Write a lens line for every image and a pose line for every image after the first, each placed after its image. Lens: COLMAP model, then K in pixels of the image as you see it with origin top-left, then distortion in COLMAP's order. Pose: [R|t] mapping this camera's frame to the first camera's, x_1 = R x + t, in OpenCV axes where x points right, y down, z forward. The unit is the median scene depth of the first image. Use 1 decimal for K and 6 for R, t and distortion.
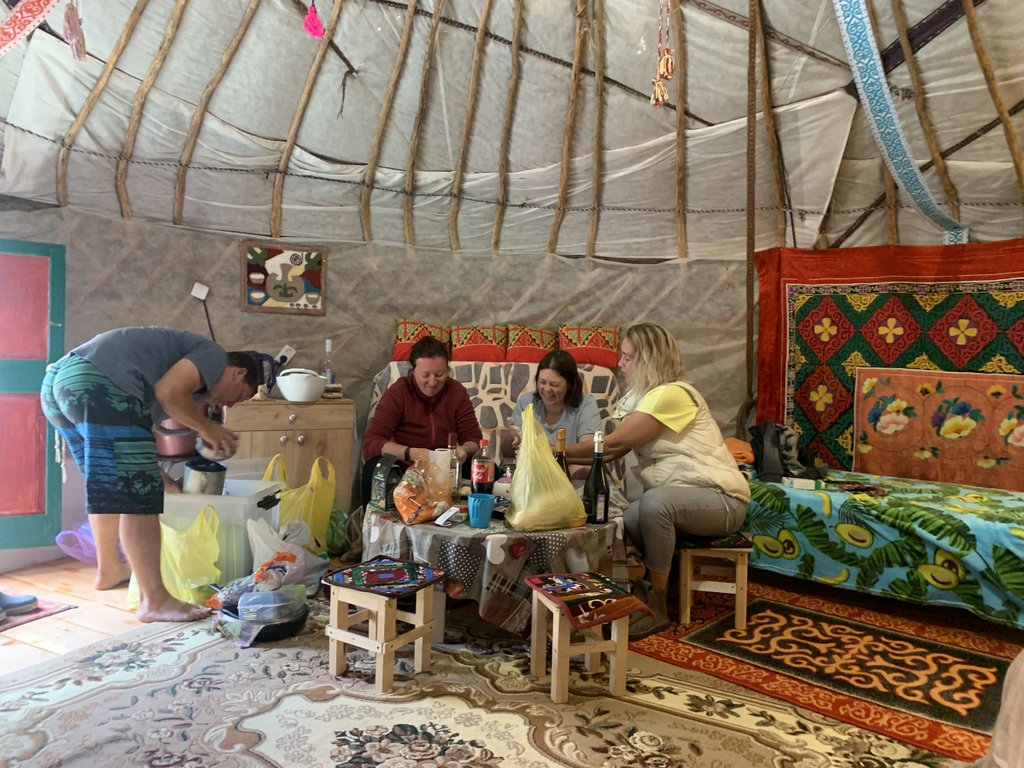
lens RADIAL K [[798.1, 0, 512.4], [0, 798.1, 381.2], [0, 0, 1]] dist [0.004338, -0.003205]
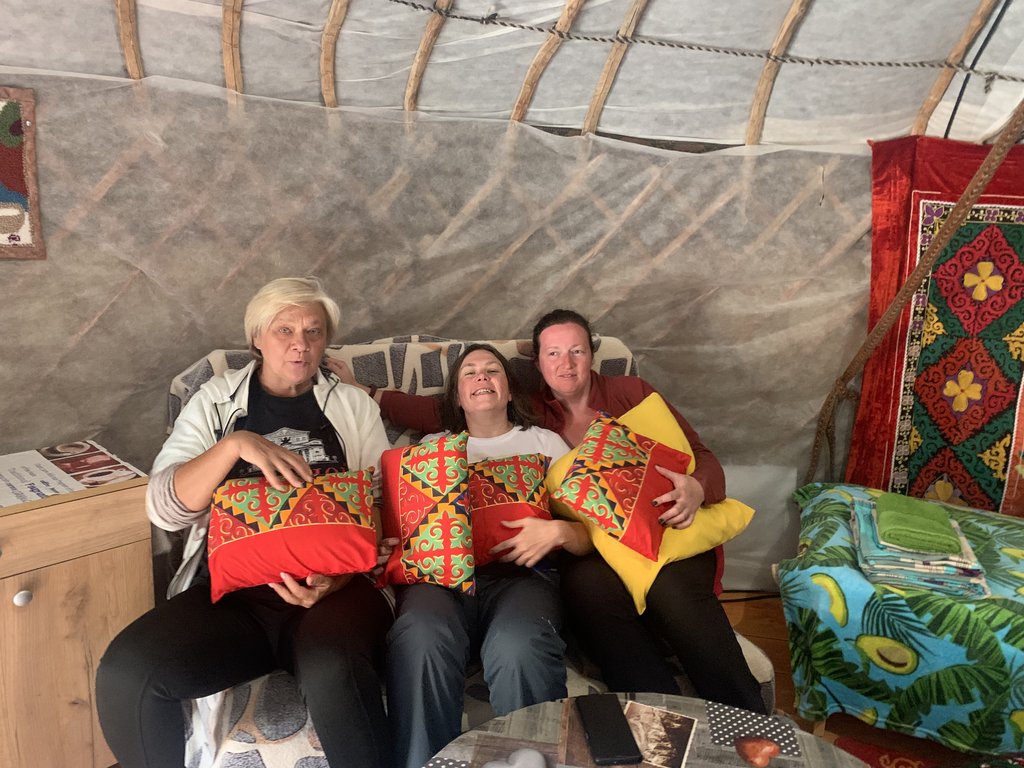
lens RADIAL K [[798.1, 0, 496.4], [0, 798.1, 378.2], [0, 0, 1]] dist [0.004338, -0.003205]
pose [[0.938755, -0.064692, 0.338458, -0.170920], [-0.004300, 0.979943, 0.199232, -0.114131], [-0.344558, -0.188485, 0.919648, 0.563206]]
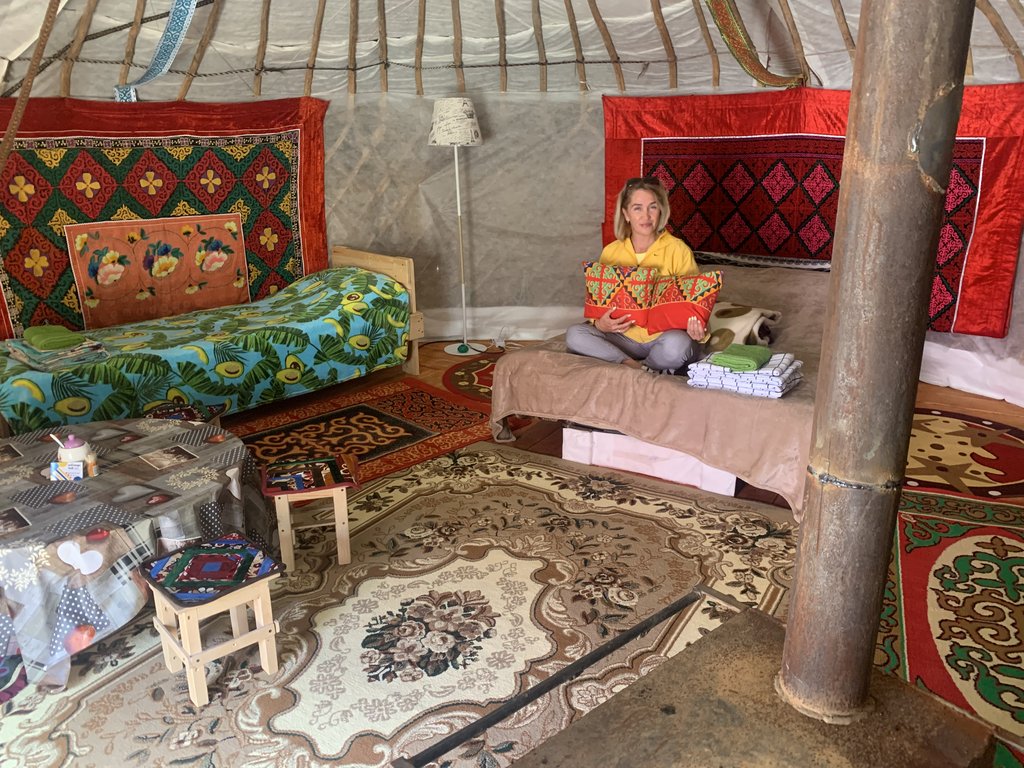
lens RADIAL K [[798.1, 0, 509.6], [0, 798.1, 379.0], [0, 0, 1]] dist [0.004338, -0.003205]
pose [[0.040062, -0.321658, 0.946008, -0.547624], [0.062189, 0.945735, 0.318931, -0.119168], [-0.997260, 0.046054, 0.057892, 0.396341]]
